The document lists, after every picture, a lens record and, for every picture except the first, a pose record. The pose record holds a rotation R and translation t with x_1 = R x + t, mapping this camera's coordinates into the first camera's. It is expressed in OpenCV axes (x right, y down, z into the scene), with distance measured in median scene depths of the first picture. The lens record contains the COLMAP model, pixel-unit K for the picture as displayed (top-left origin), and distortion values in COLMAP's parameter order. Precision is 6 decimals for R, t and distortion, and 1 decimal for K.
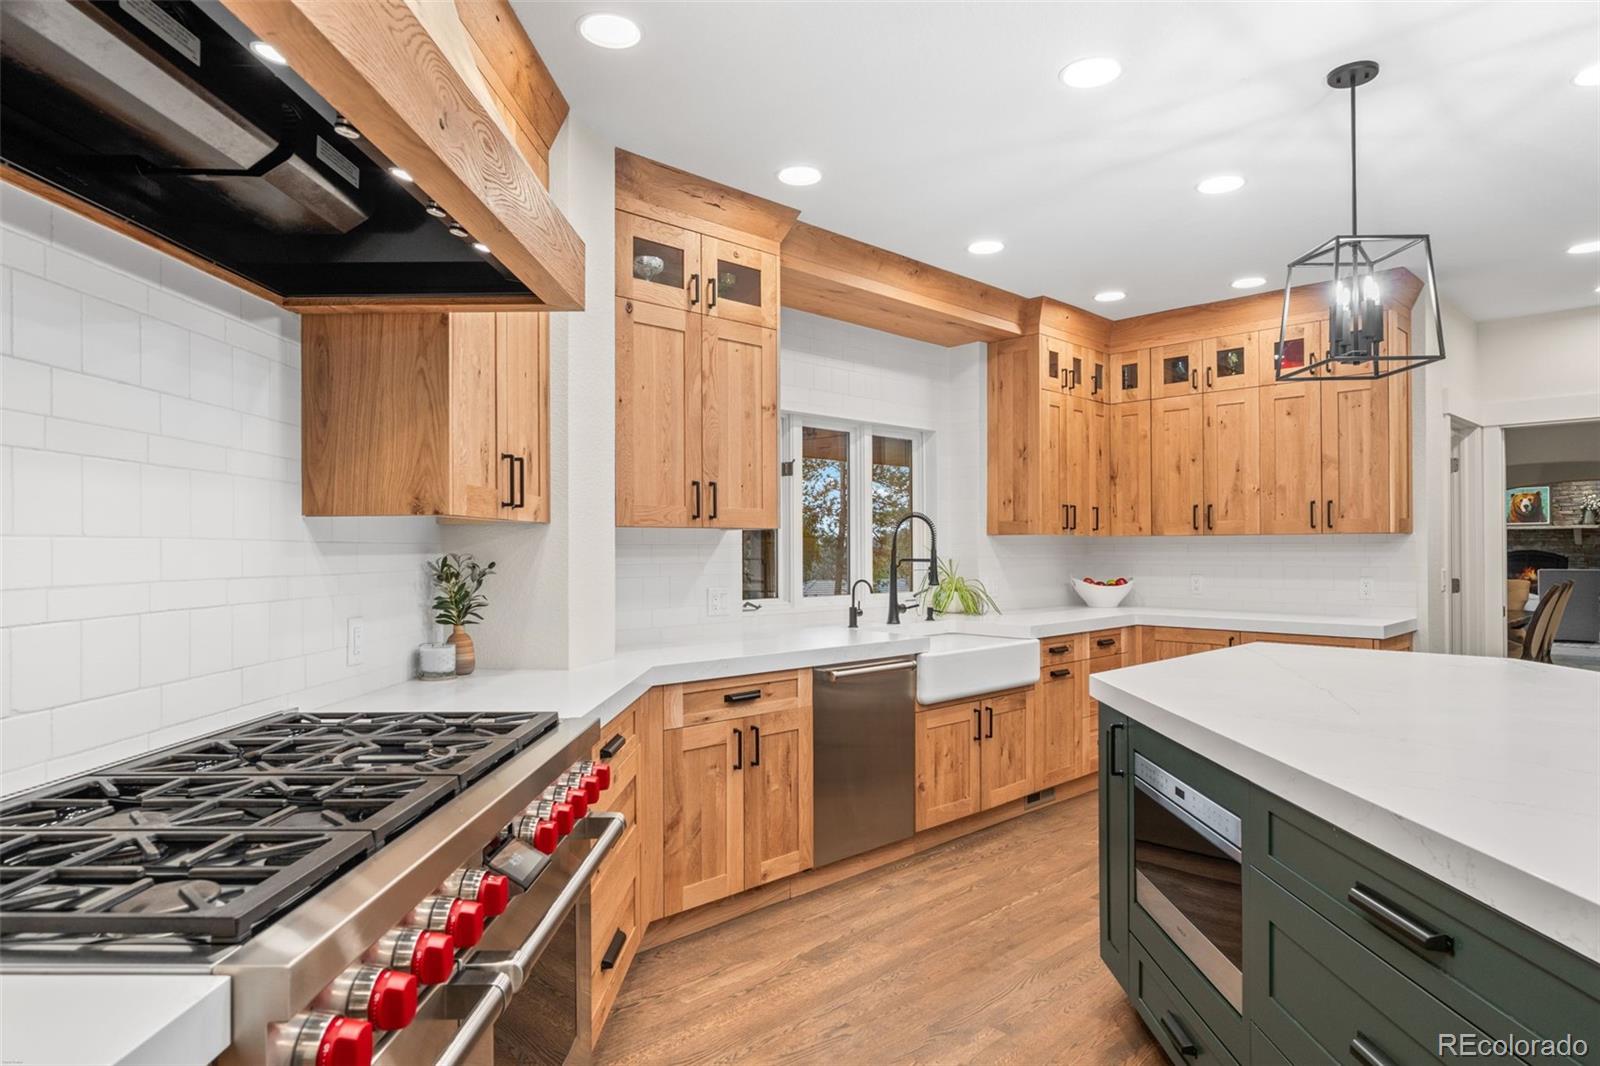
lens RADIAL K [[931.9, 0, 795.3], [0, 931.9, 549.2], [0, 0, 1]] dist [-0.004299, 0.000059]
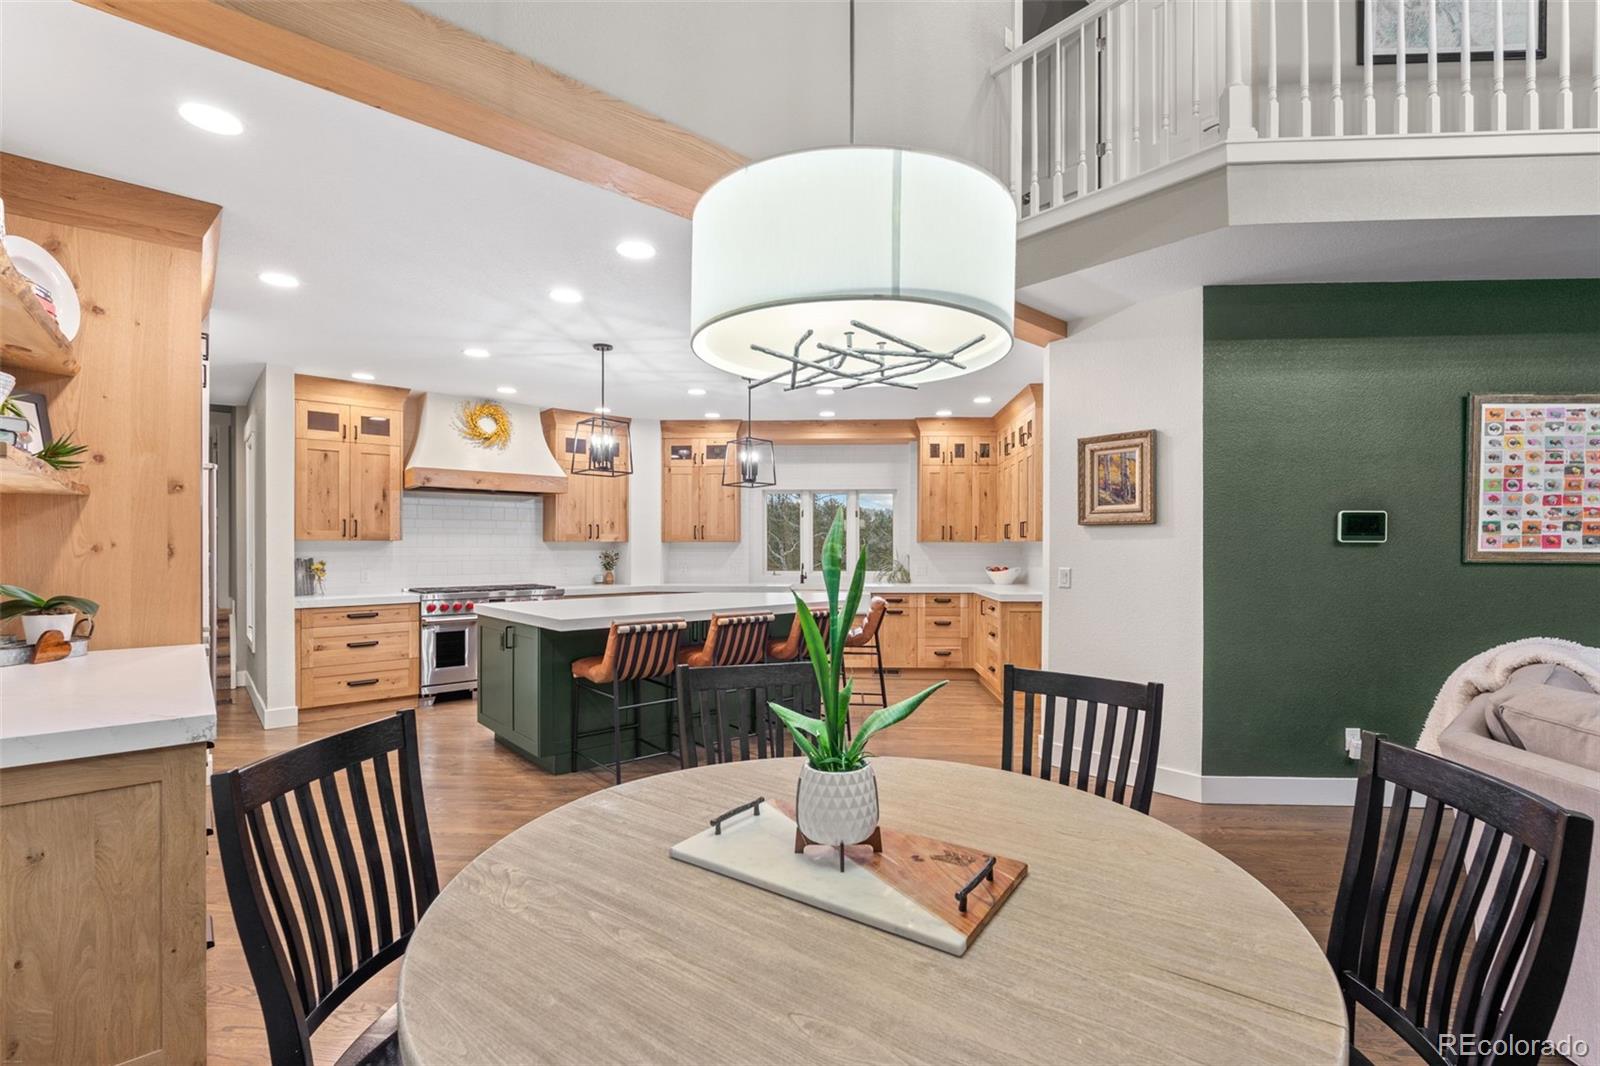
lens RADIAL K [[714.1, 0, 806.2], [0, 714.1, 554.4], [0, 0, 1]] dist [-0.001368, -0.000207]
pose [[0.673164, 0.008090, -0.739449, 1.530542], [-0.002807, 0.999961, 0.008384, -0.003734], [0.739488, -0.003568, 0.673160, -0.200645]]
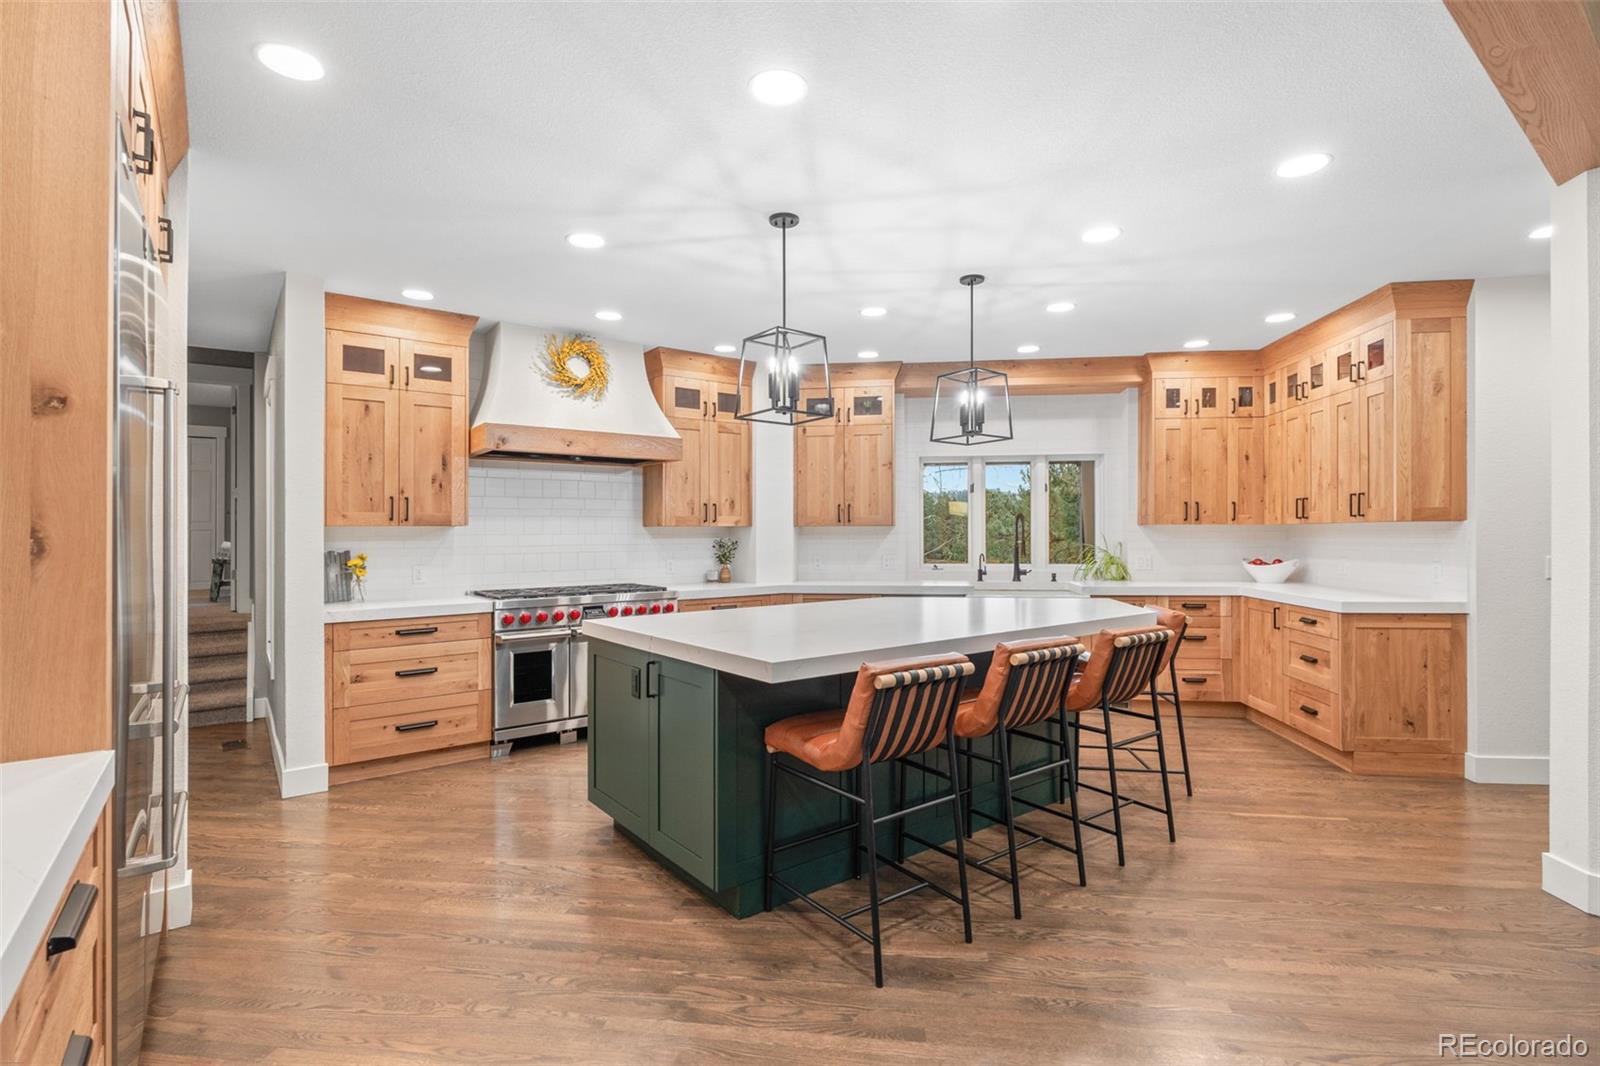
lens RADIAL K [[753.6, 0, 800.0], [0, 753.6, 533.0], [0, 0, 1]] dist [-0.001596, -0.000245]
pose [[0.621458, -0.003070, -0.783442, 1.048469], [0.002083, 0.999995, -0.002266, -0.003100], [0.783445, -0.000223, 0.621461, -0.133115]]
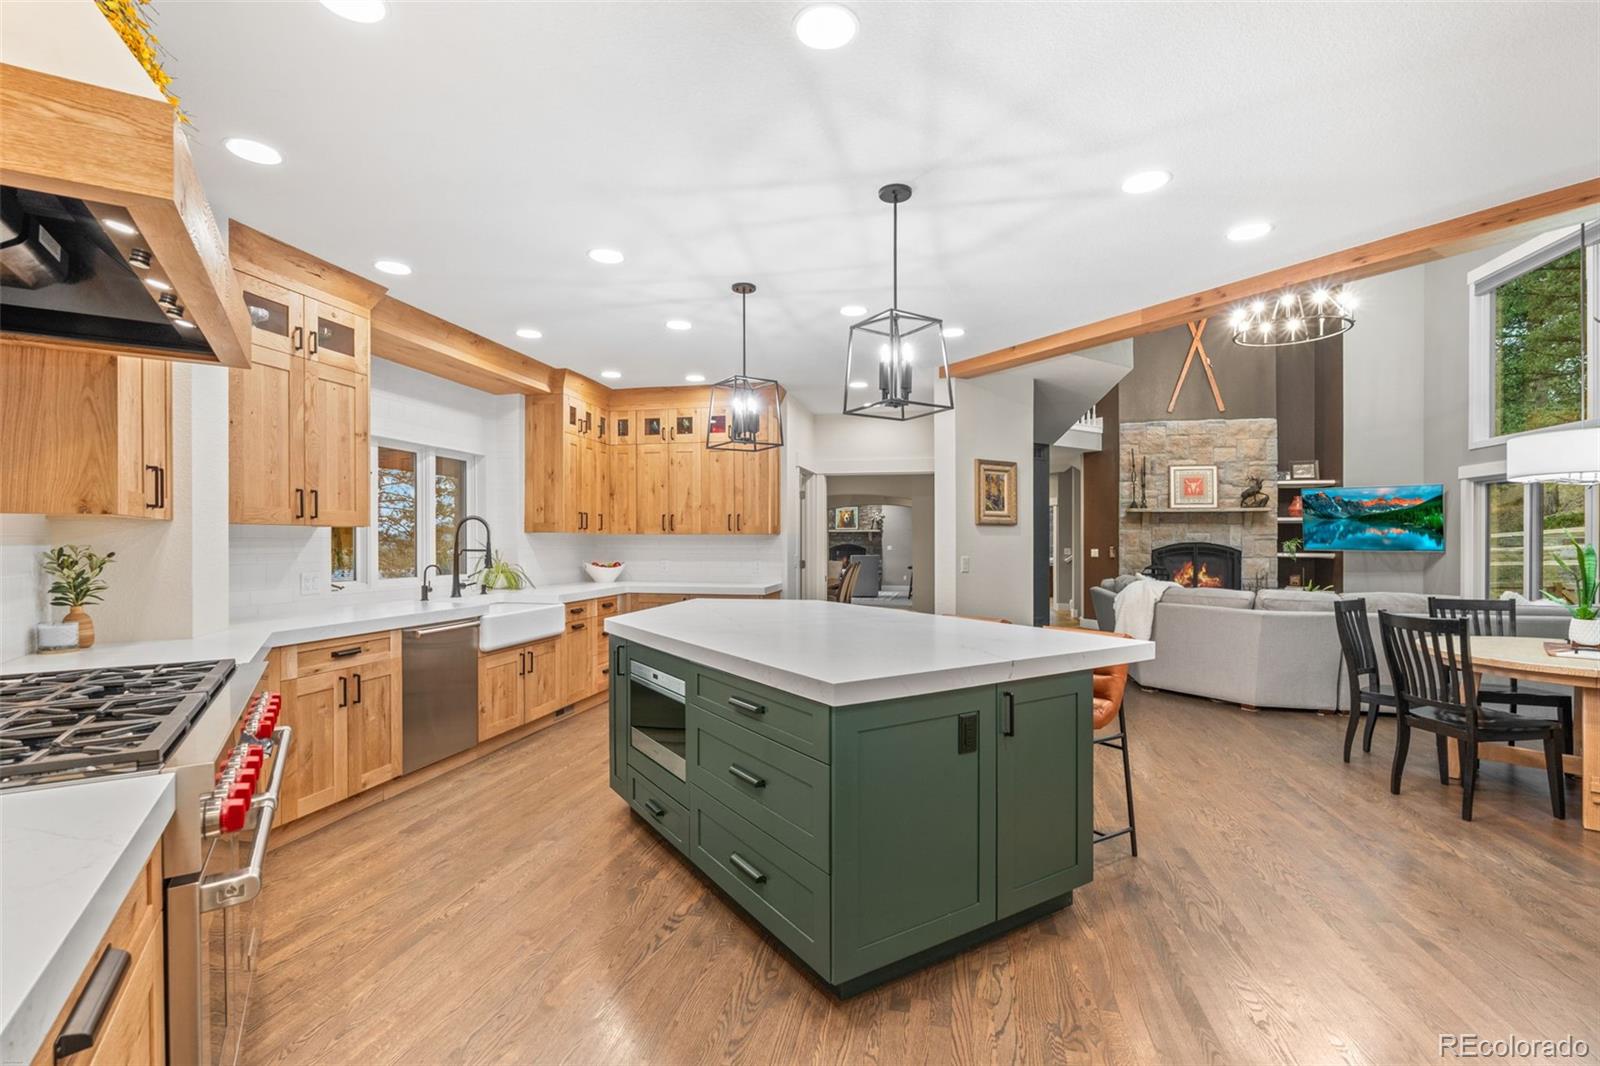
lens RADIAL K [[727.0, 0, 796.3], [0, 727.0, 545.9], [0, 0, 1]] dist [-0.002402, -0.000162]
pose [[0.832870, 0.000988, 0.553468, -0.078906], [-0.003571, 0.999987, 0.003589, -0.000353], [-0.553457, -0.004966, 0.832863, -0.182849]]
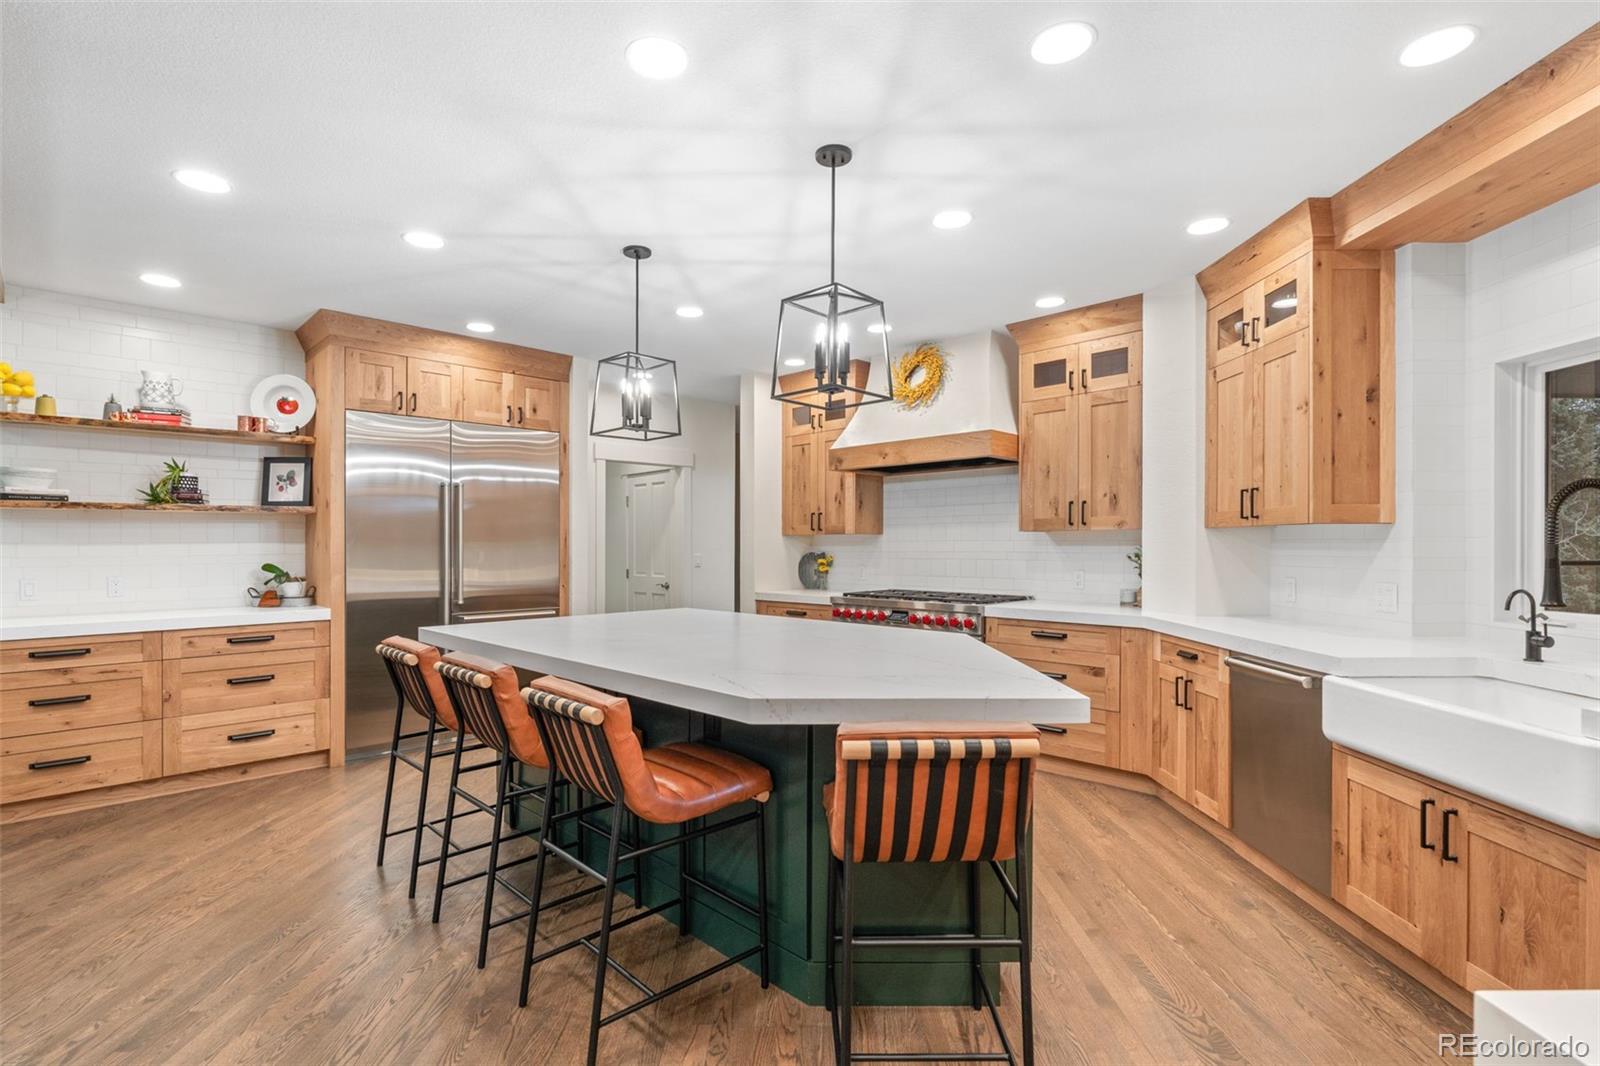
lens RADIAL K [[727.7, 0, 786.7], [0, 727.7, 537.7], [0, 0, 1]] dist [-0.003213, -0.000428]
pose [[-0.696544, 0.000612, -0.717514, 0.888627], [0.005011, 0.999979, -0.004012, -0.006315], [0.717497, -0.006390, -0.696533, 1.078563]]
